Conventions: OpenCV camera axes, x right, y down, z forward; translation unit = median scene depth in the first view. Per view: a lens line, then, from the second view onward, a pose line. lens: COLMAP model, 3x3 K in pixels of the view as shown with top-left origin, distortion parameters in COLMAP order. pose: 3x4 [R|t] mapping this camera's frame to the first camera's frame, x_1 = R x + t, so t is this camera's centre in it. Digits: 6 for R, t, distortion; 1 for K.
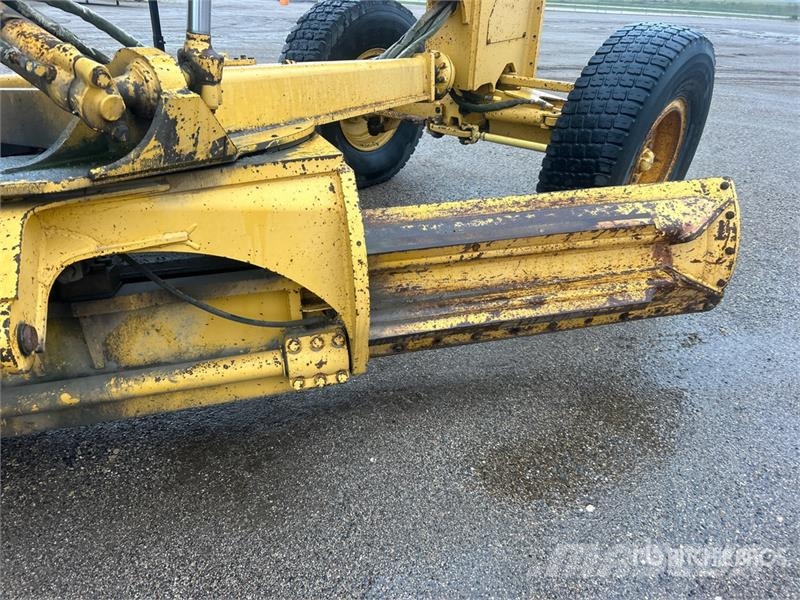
lens RADIAL K [[608.6, 0, 396.7], [0, 608.6, 287.9], [0, 0, 1]] dist [0.061938, -0.078228]
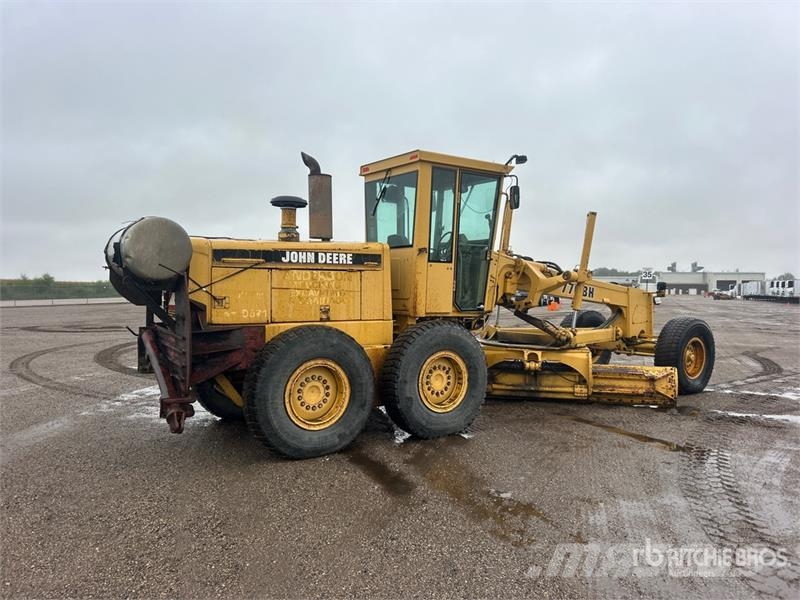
lens RADIAL K [[589.6, 0, 397.3], [0, 589.6, 309.1], [0, 0, 1]] dist [0.050487, -0.048789]
pose [[0.934642, 0.005013, -0.355554, 0.192866], [-0.125565, 0.940139, -0.316815, 1.275689], [0.332682, 0.340754, 0.879323, -4.163484]]
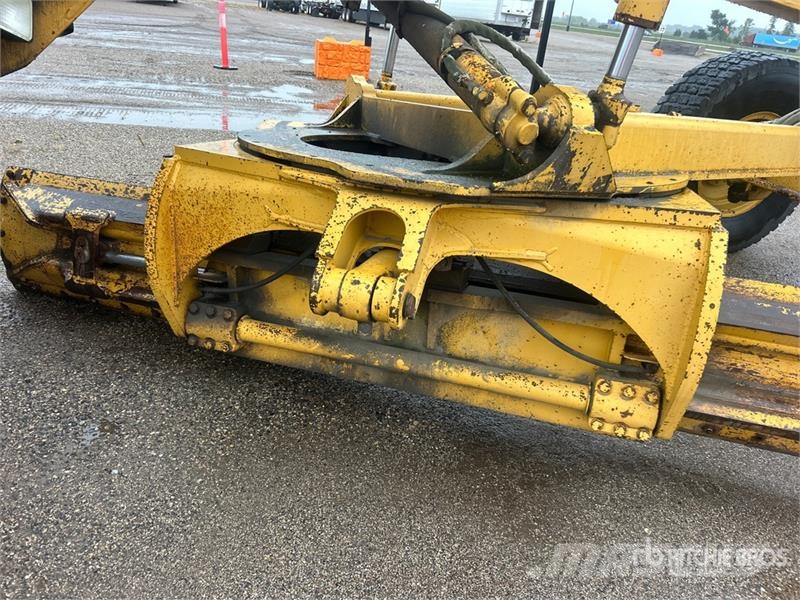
lens RADIAL K [[600.7, 0, 403.4], [0, 600.7, 299.4], [0, 0, 1]] dist [0.065489, -0.083216]
pose [[0.853413, 0.270345, -0.445645, -0.046794], [-0.288814, 0.956991, 0.027466, 0.025819], [0.433903, 0.105268, 0.894788, -0.052729]]
